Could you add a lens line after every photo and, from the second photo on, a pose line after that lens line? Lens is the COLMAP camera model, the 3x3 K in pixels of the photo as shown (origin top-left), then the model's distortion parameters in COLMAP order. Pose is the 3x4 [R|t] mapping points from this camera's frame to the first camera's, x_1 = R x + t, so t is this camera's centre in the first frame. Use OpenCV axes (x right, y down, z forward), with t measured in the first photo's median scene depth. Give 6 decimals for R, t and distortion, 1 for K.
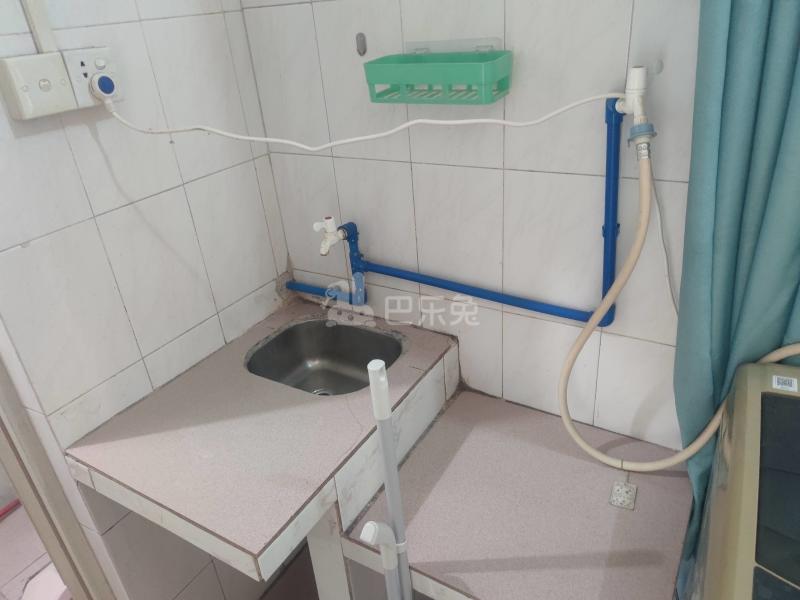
lens RADIAL K [[593.1, 0, 400.0], [0, 593.1, 300.0], [0, 0, 1]] dist [0.045884, -0.076943]
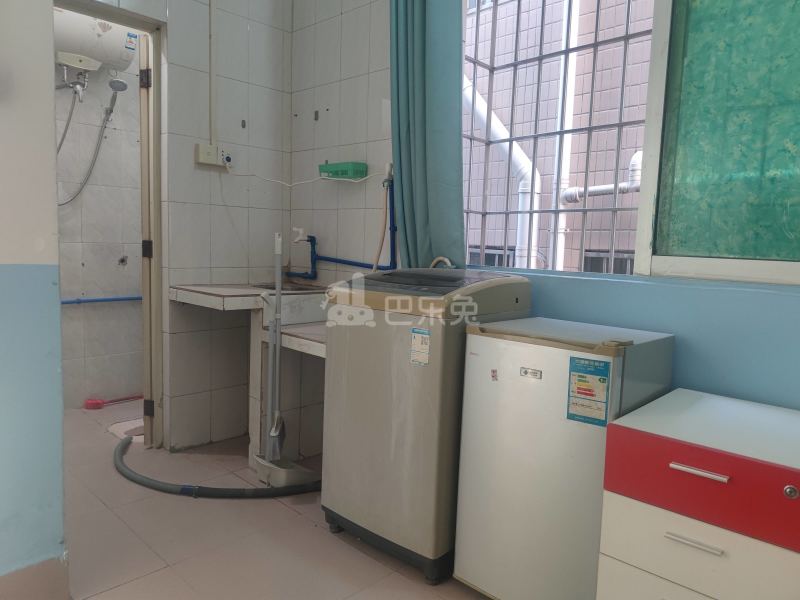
lens RADIAL K [[561.7, 0, 400.0], [0, 561.7, 300.0], [0, 0, 1]] dist [0.039842, -0.063302]
pose [[0.970623, 0.134502, -0.199500, 0.840659], [-0.198350, 0.916638, -0.347035, 0.927552], [0.136192, 0.376410, 0.916388, -1.000028]]
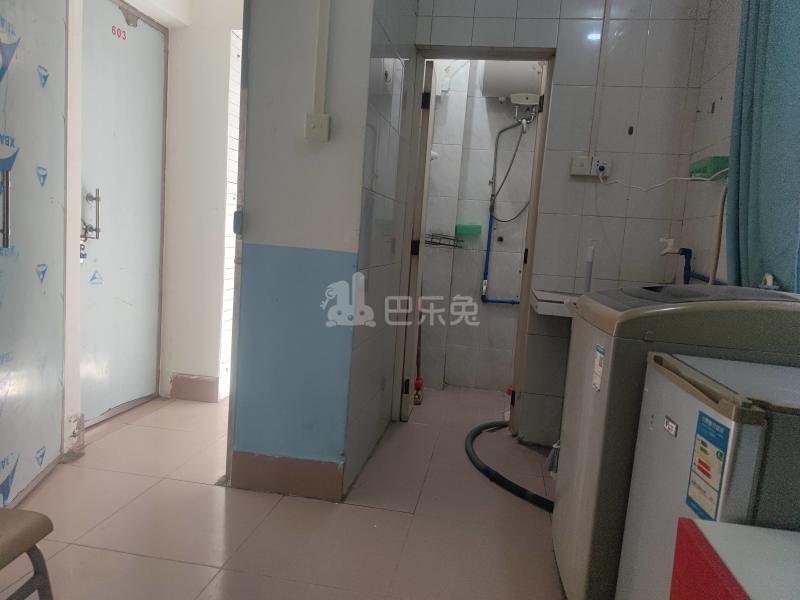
lens RADIAL K [[561.7, 0, 400.0], [0, 561.7, 300.0], [0, 0, 1]] dist [0.039842, -0.063302]
pose [[0.361081, 0.206318, -0.909425, 1.546319], [-0.517884, 0.855373, -0.011567, 0.626939], [0.775511, 0.475153, 0.415707, -0.503683]]
